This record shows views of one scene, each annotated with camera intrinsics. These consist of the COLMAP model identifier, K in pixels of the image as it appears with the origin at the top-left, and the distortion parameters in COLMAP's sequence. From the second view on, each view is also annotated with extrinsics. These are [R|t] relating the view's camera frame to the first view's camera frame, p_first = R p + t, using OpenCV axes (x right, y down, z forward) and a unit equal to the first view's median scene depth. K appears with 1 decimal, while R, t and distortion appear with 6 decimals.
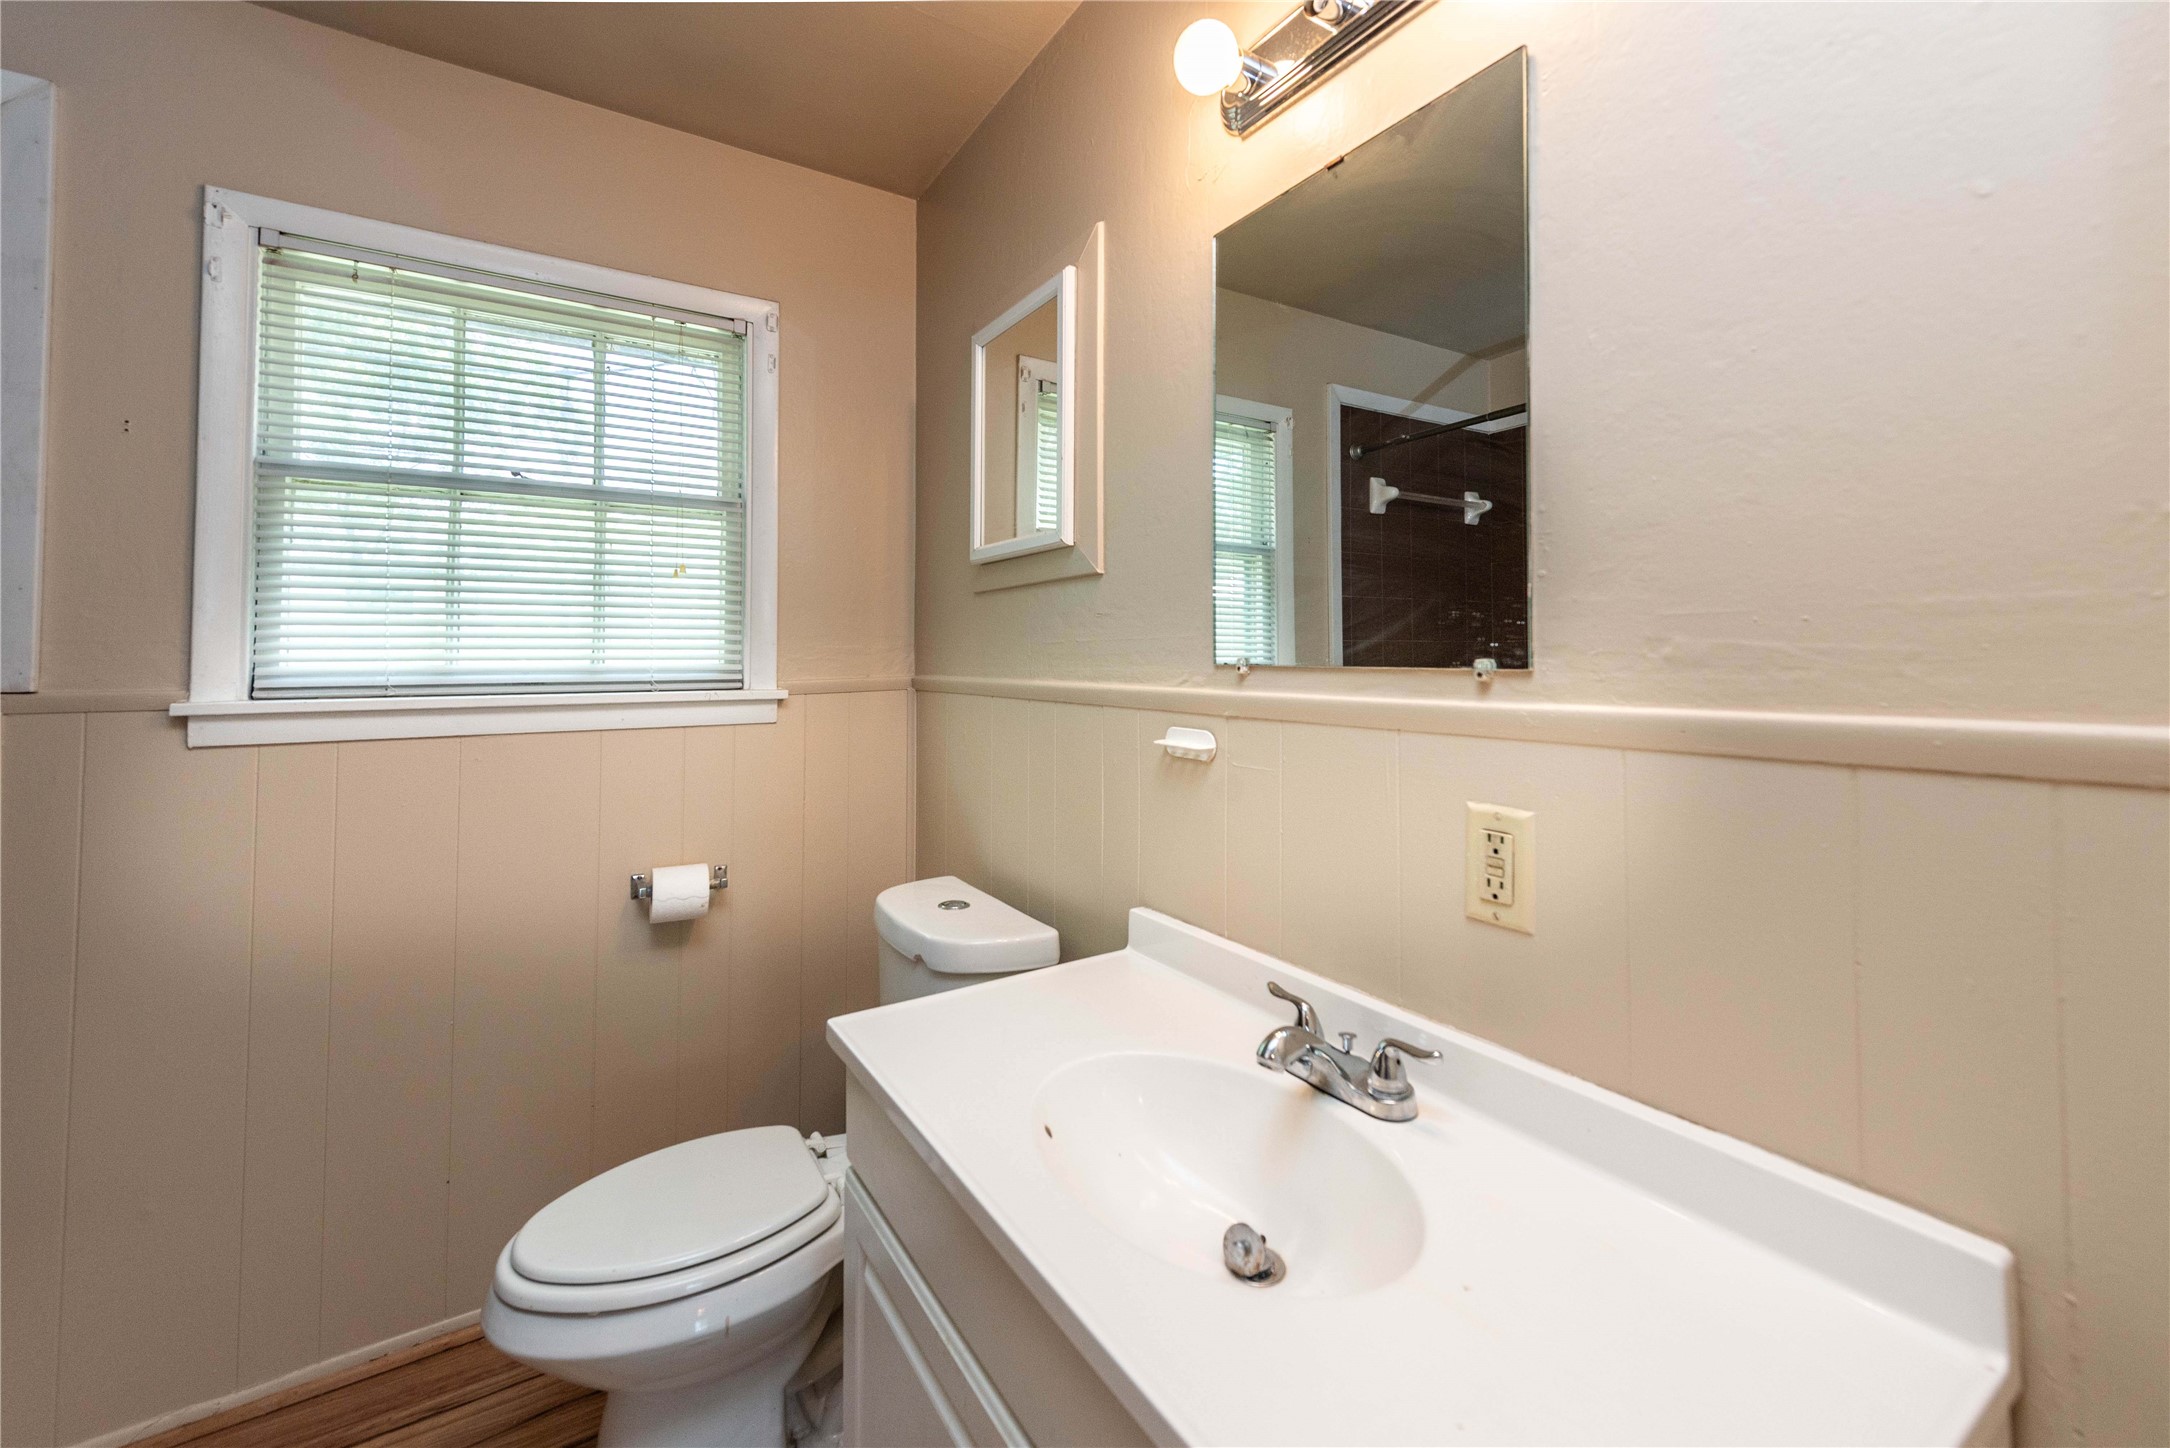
lens RADIAL K [[877.7, 0, 1126.5], [0, 877.7, 638.1], [0, 0, 1]] dist [-0.000708, -0.000480]
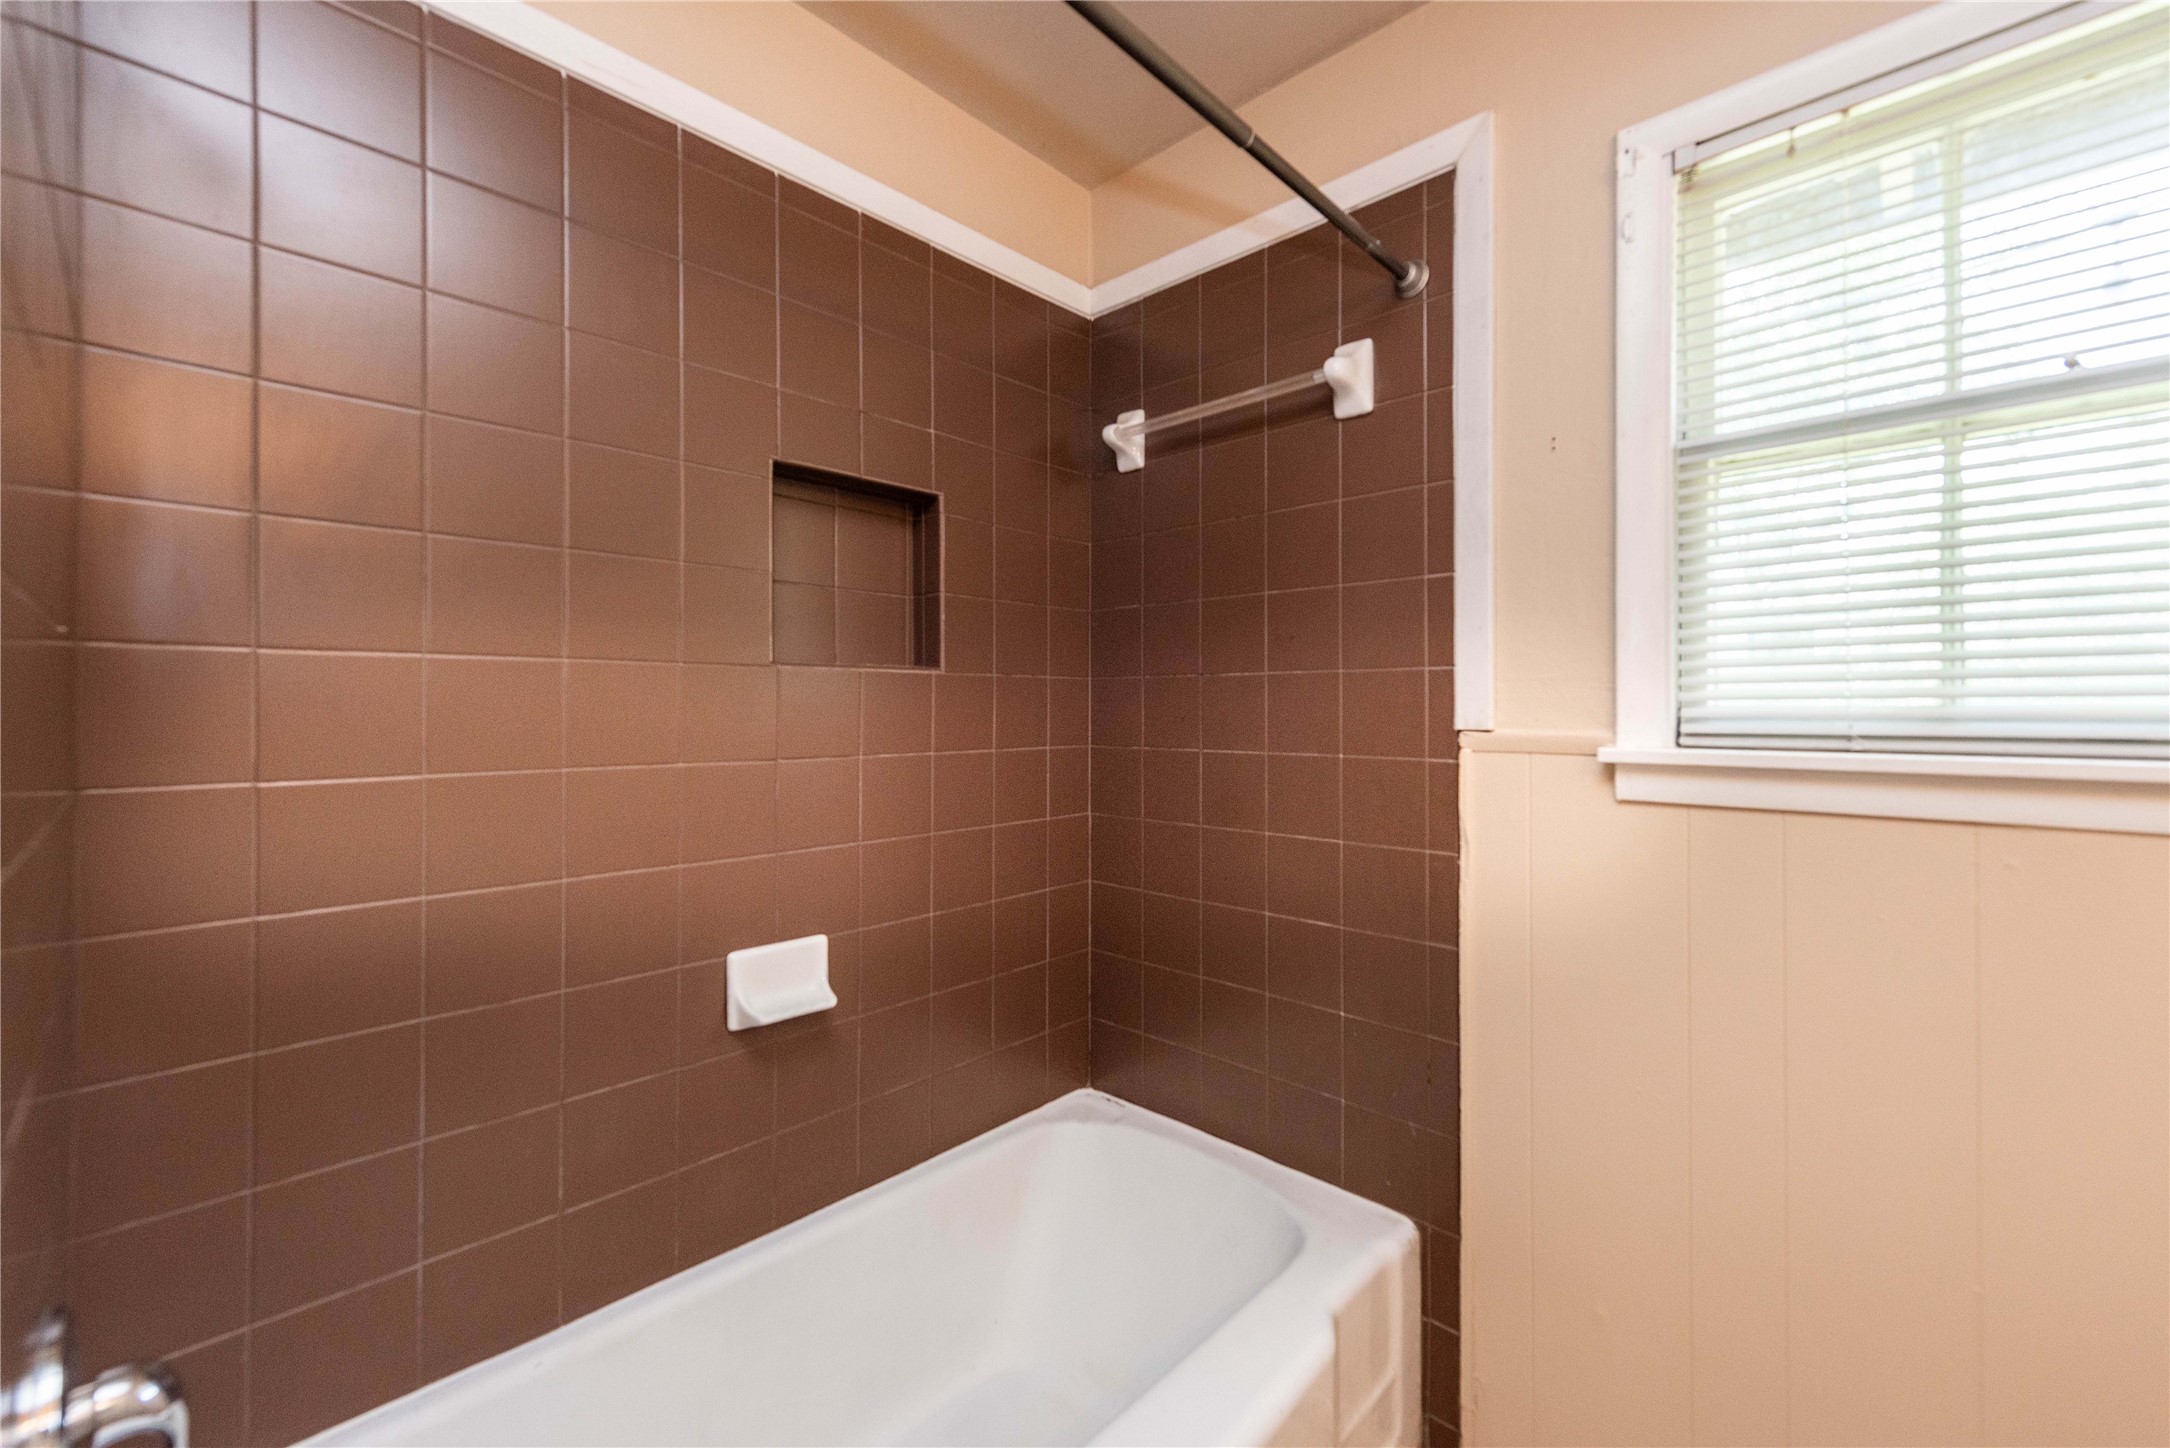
lens RADIAL K [[877.7, 0, 1089.6], [0, 877.7, 707.2], [0, 0, 1]] dist [-0.000708, -0.000480]
pose [[0.221894, 0.007499, -0.975042, -0.335284], [0.029491, 0.999461, 0.014398, 0.006285], [0.974625, -0.031949, 0.221554, 0.299062]]
